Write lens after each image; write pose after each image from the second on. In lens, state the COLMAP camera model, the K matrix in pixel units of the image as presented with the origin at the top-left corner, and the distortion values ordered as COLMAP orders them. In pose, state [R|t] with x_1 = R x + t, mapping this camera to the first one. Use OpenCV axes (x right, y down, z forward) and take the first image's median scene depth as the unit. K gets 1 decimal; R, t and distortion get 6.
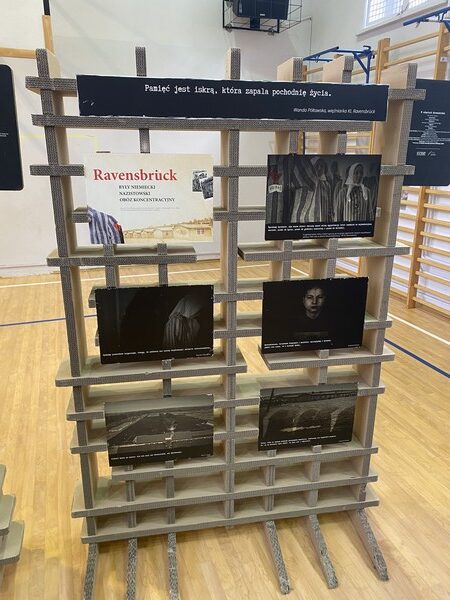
lens RADIAL K [[466.2, 0, 225.0], [0, 466.2, 300.0], [0, 0, 1]] dist [0.019200, -0.032199]
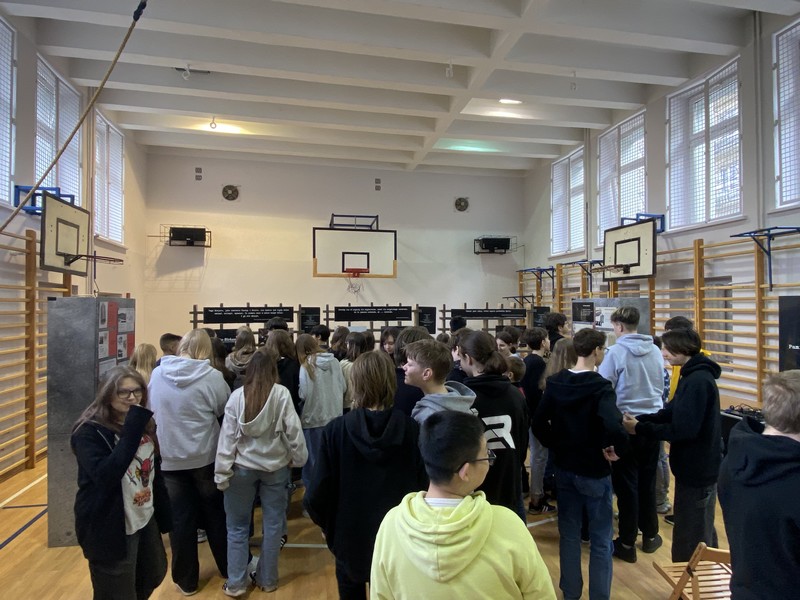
lens RADIAL K [[470.9, 0, 410.1], [0, 470.9, 299.4], [0, 0, 1]] dist [0.068885, -0.090485]
pose [[0.993006, -0.012678, -0.117385, -0.155077], [-0.025697, 0.947176, -0.319683, 0.752739], [0.115238, 0.320463, 0.940225, -2.834480]]
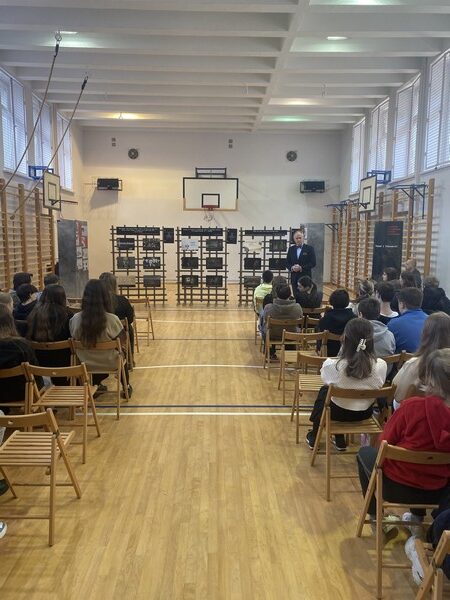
lens RADIAL K [[466.2, 0, 225.0], [0, 466.2, 300.0], [0, 0, 1]] dist [0.019200, -0.032199]
pose [[0.951054, 0.043501, -0.305949, 1.597568], [-0.097250, 0.981871, -0.162699, 1.749321], [0.293325, 0.184489, 0.938043, -5.489806]]
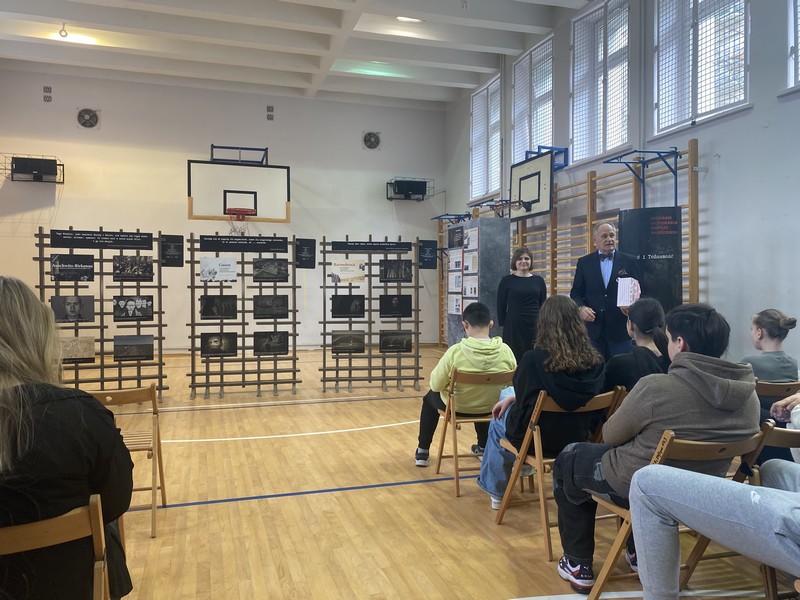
lens RADIAL K [[621.6, 0, 400.0], [0, 621.6, 300.0], [0, 0, 1]] dist [0.019200, -0.032199]
pose [[0.999530, -0.007685, -0.029666, 0.383220], [-0.001451, 0.955097, -0.296288, 1.402302], [0.030611, 0.296192, 0.954638, -3.476652]]
